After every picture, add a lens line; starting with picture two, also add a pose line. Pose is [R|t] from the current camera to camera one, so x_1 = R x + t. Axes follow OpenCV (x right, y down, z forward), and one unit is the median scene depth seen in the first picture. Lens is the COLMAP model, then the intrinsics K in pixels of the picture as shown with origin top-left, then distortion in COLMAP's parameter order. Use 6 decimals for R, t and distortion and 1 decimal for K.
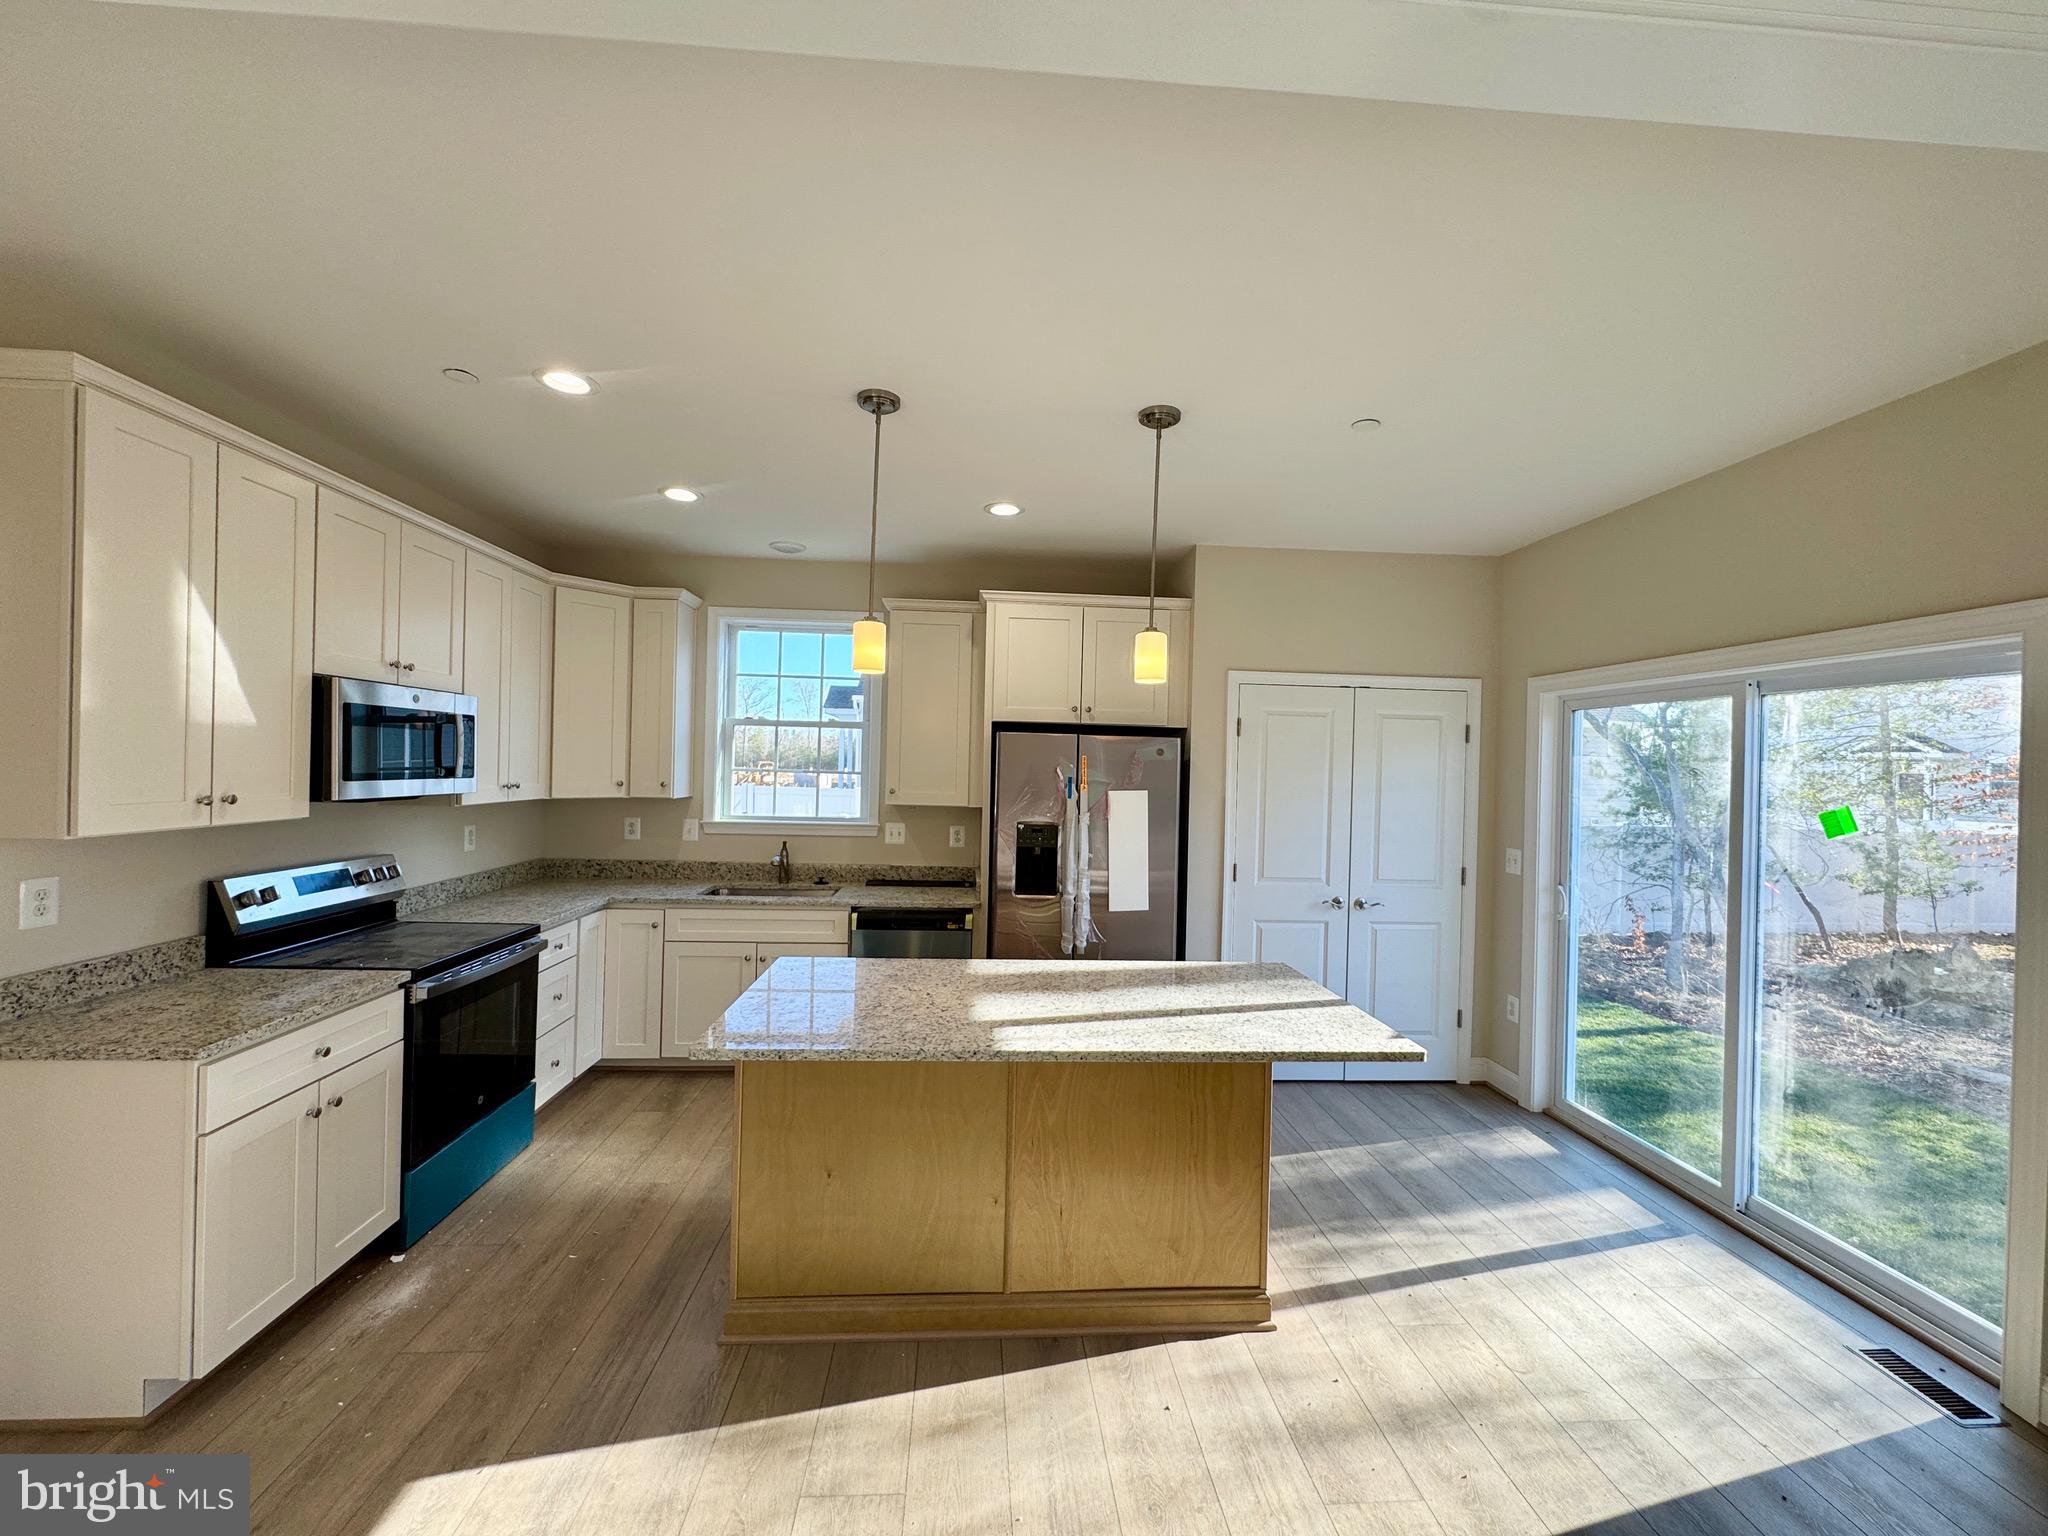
lens RADIAL K [[824.9, 0, 1023.7], [0, 824.9, 770.0], [0, 0, 1]] dist [0.001916, -0.000647]
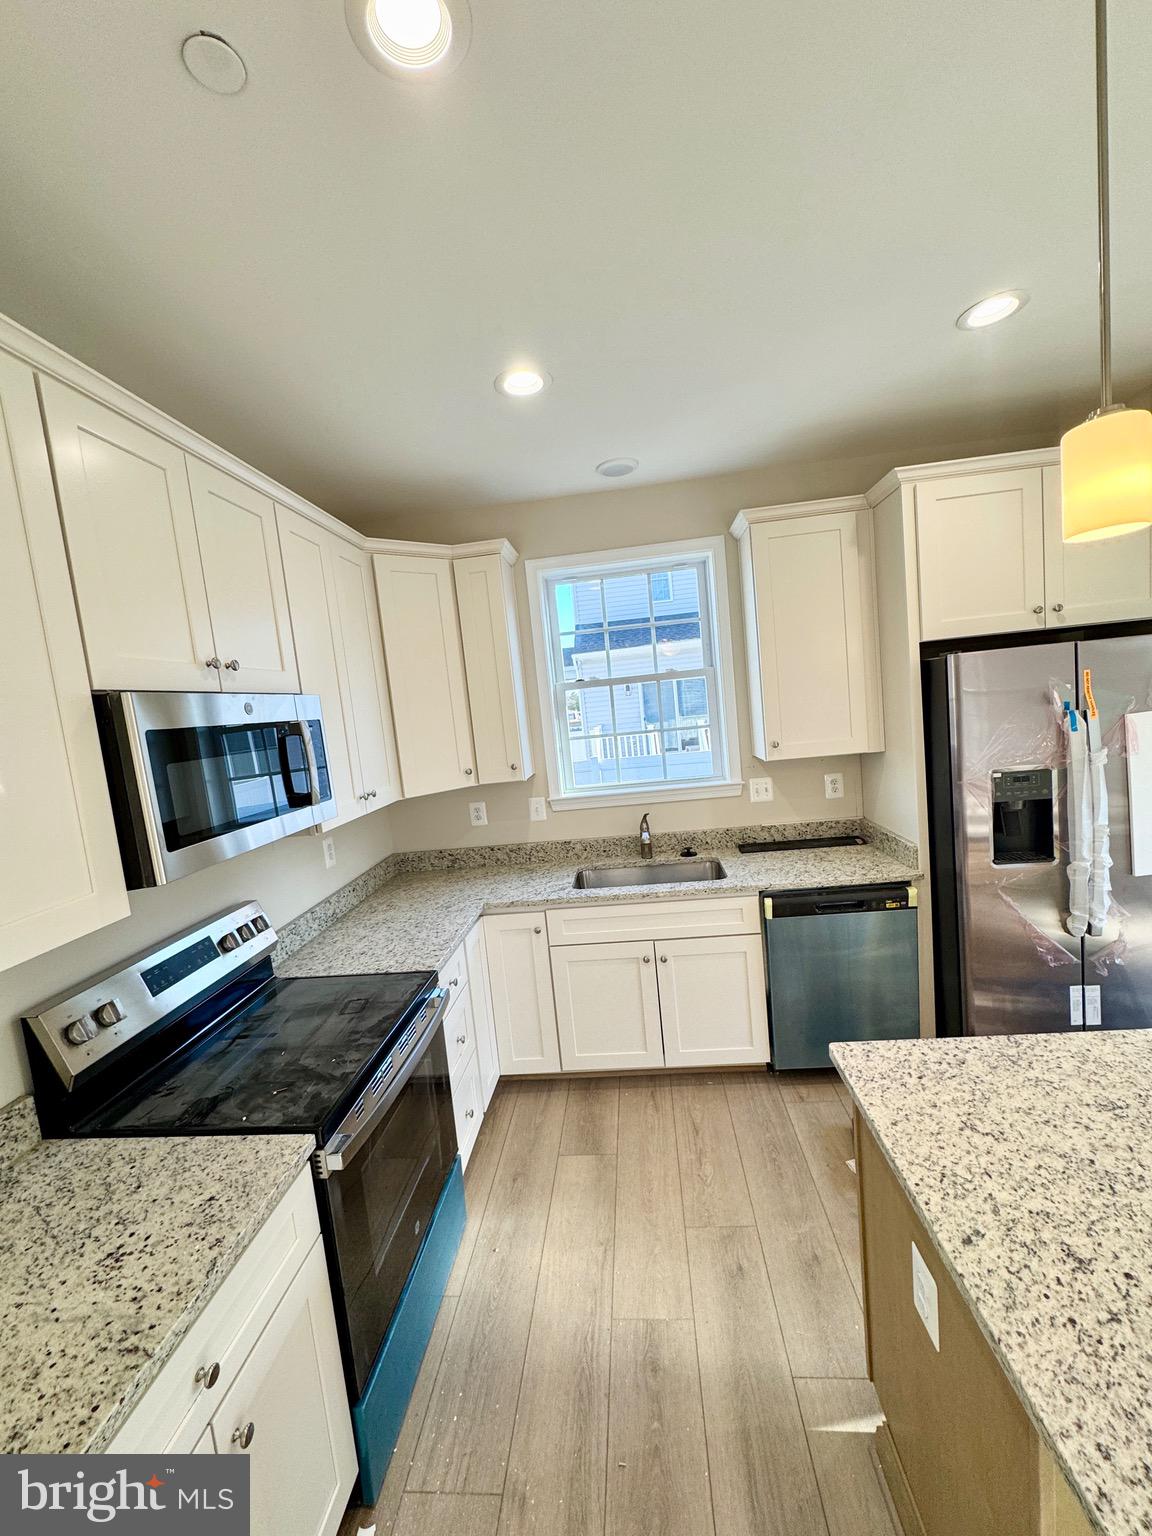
lens RADIAL K [[618.7, 0, 577.1], [0, 618.7, 768.6], [0, 0, 1]] dist [0.001916, -0.000647]
pose [[0.980191, -0.106895, -0.166728, -0.286294], [0.123632, 0.987919, 0.093441, -0.038391], [0.154725, -0.112203, 0.981565, 0.392803]]
